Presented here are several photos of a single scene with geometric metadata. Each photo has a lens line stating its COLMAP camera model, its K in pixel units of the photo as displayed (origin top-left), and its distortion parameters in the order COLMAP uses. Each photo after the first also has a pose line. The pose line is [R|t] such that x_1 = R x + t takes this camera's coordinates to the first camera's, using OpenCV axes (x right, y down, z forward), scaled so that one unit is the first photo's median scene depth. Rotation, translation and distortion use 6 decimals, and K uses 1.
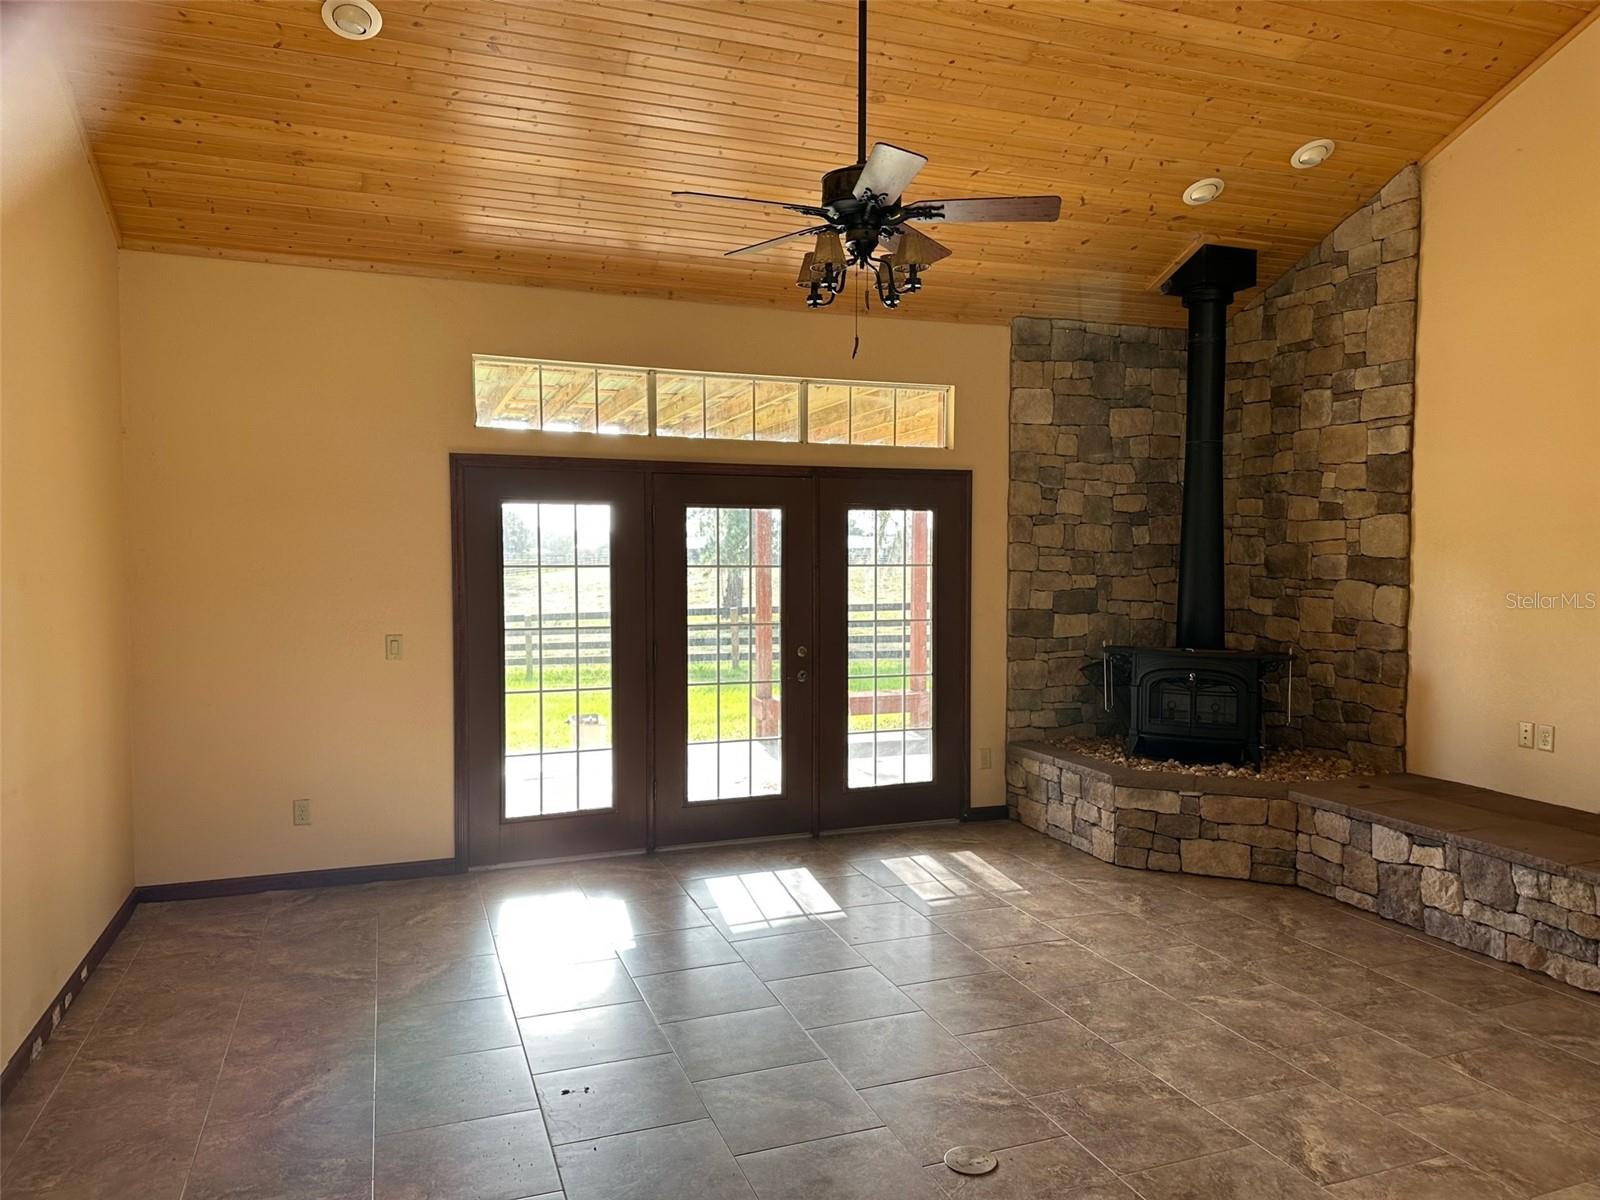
lens RADIAL K [[1123.3, 0, 800.0], [0, 1123.3, 600.0], [0, 0, 1]] dist [0.101031, -0.124453]
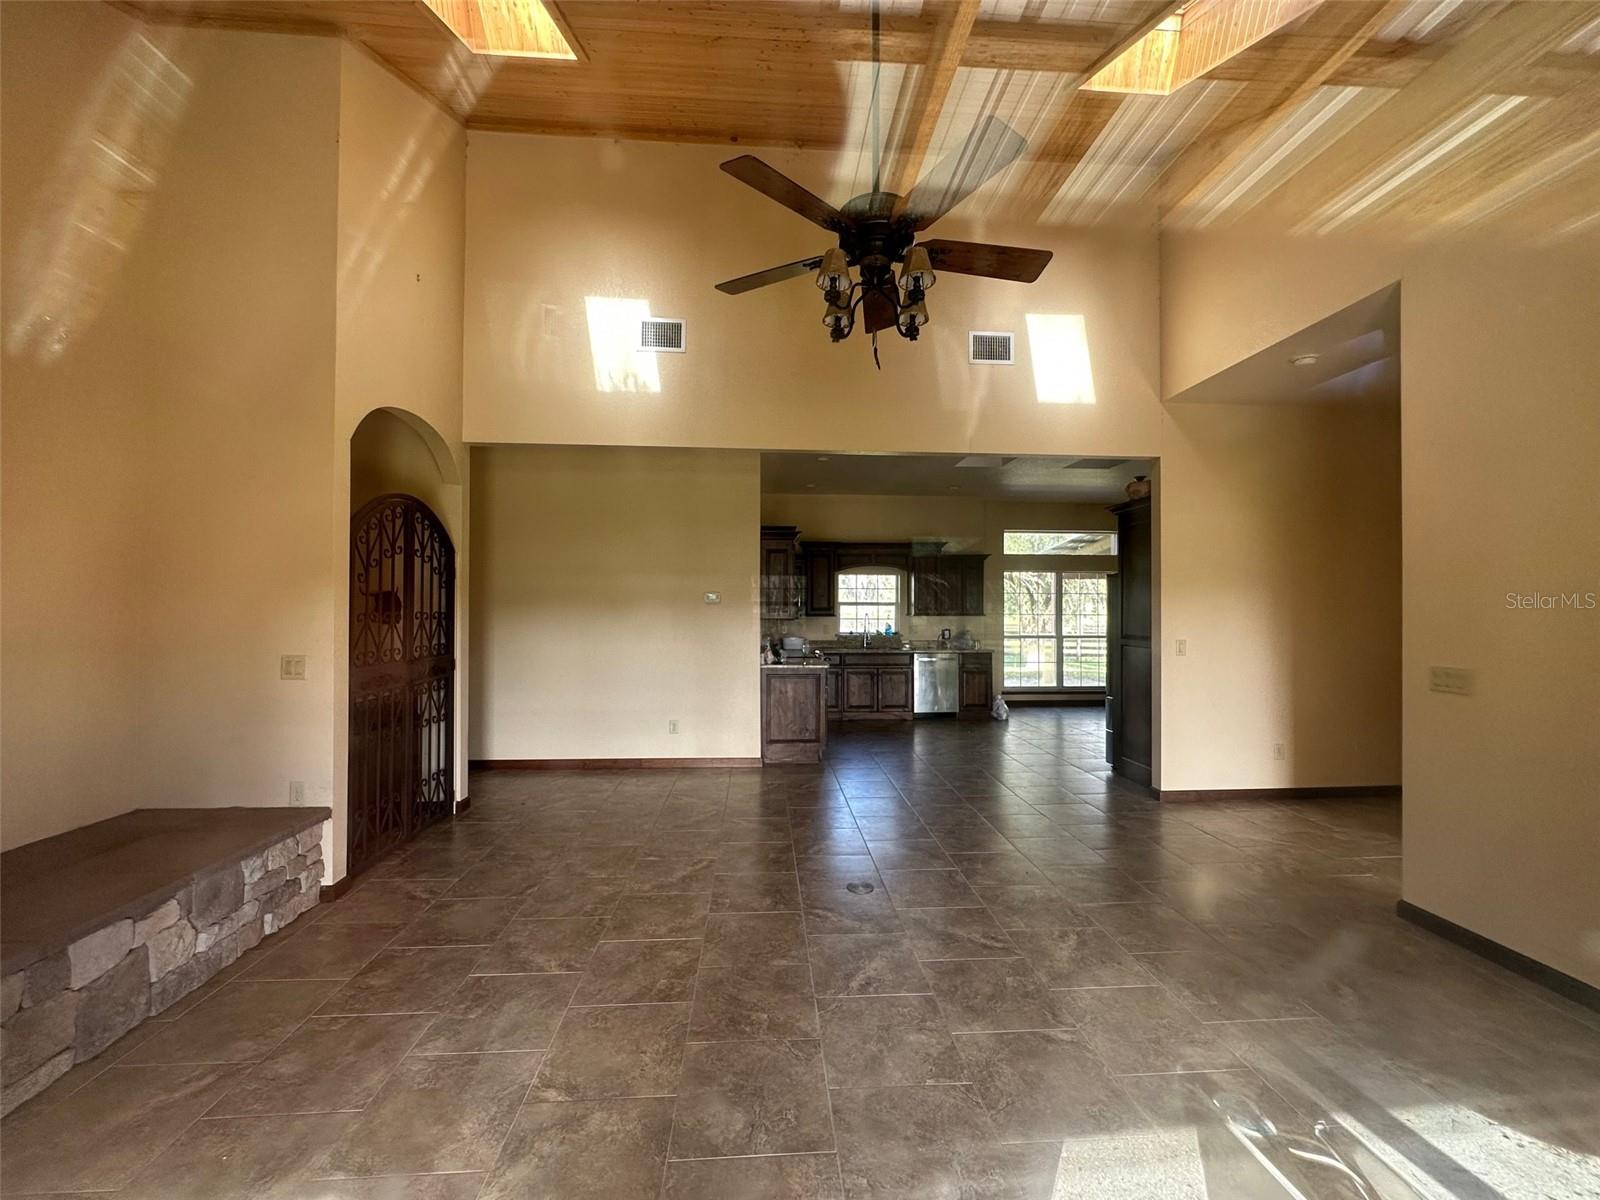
lens RADIAL K [[640.1, 0, 800.0], [0, 640.1, 600.0], [0, 0, 1]] dist [0.001931, 0.000075]
pose [[-0.959063, 0.001562, 0.283187, -0.031570], [0.011119, 0.999421, 0.032144, -0.018615], [-0.282973, 0.033977, -0.958526, 1.053252]]
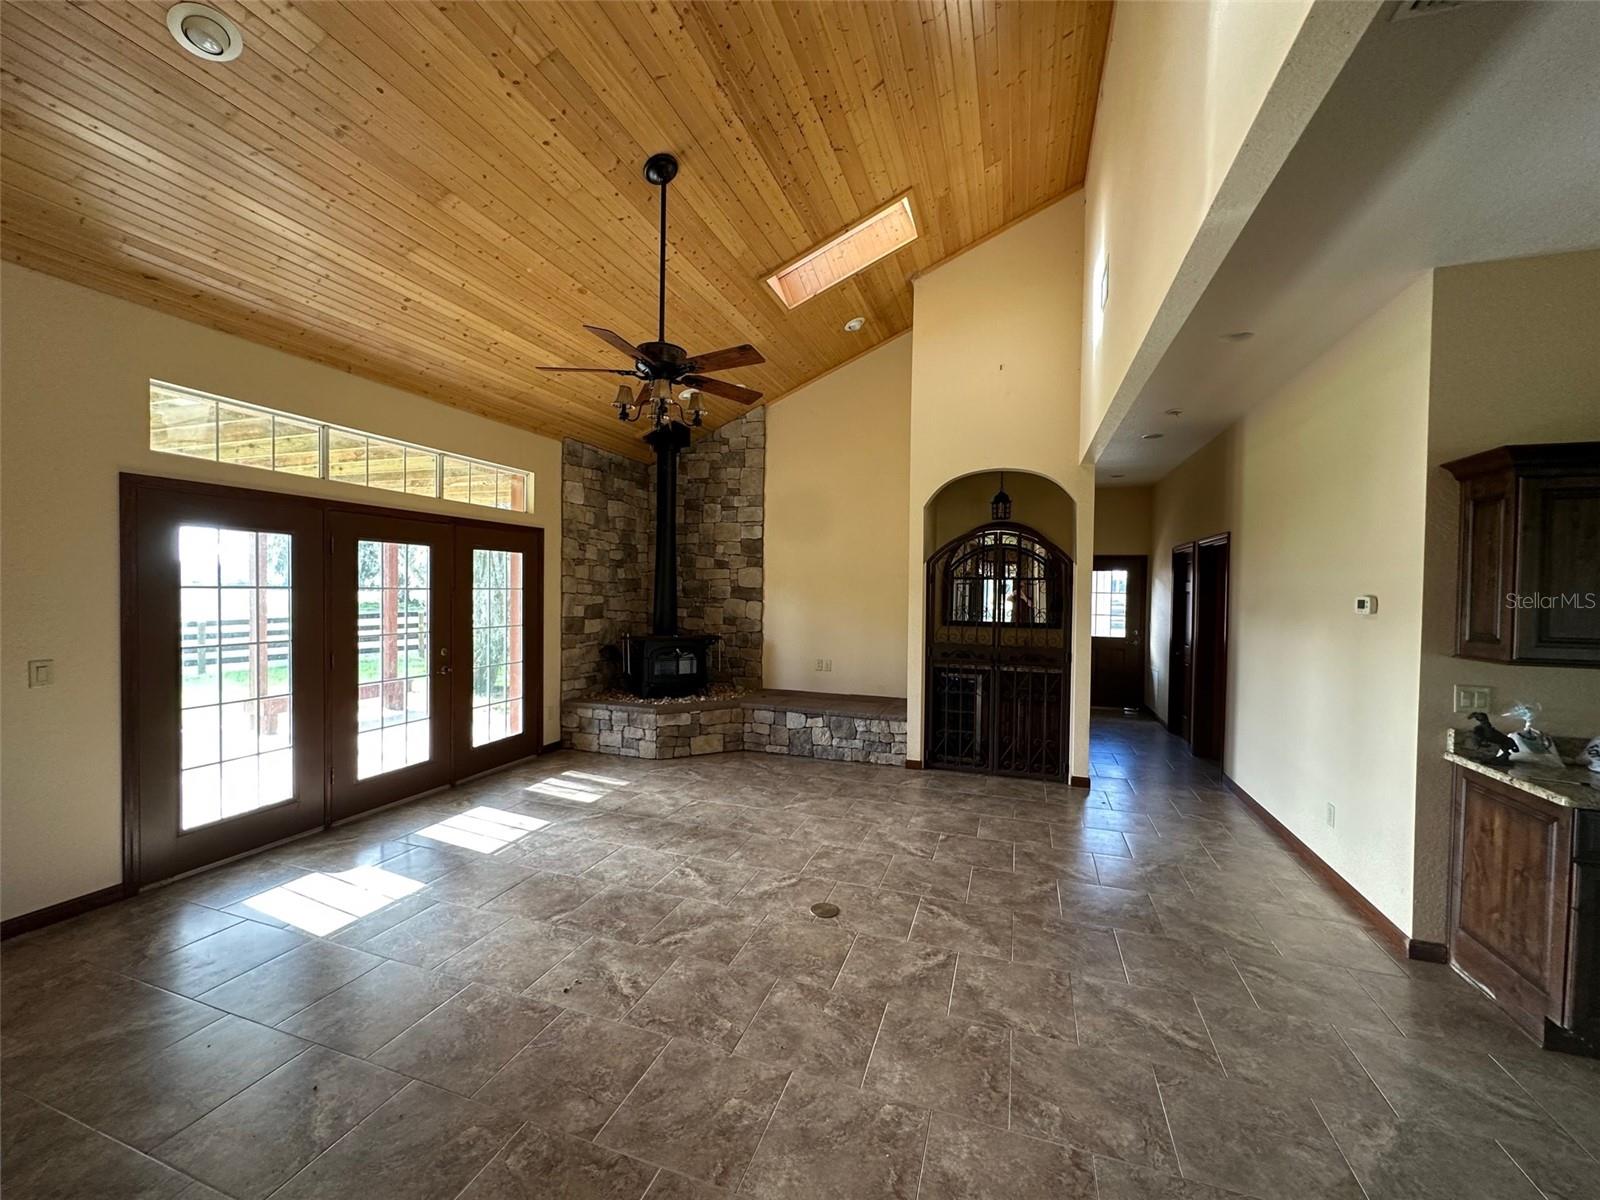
lens RADIAL K [[640.1, 0, 800.0], [0, 640.1, 600.0], [0, 0, 1]] dist [0.001931, 0.000075]
pose [[0.634504, -0.004199, 0.772908, -0.343945], [0.019015, 0.999767, -0.010178, -0.000652], [-0.772686, 0.021155, 0.634436, 0.185562]]
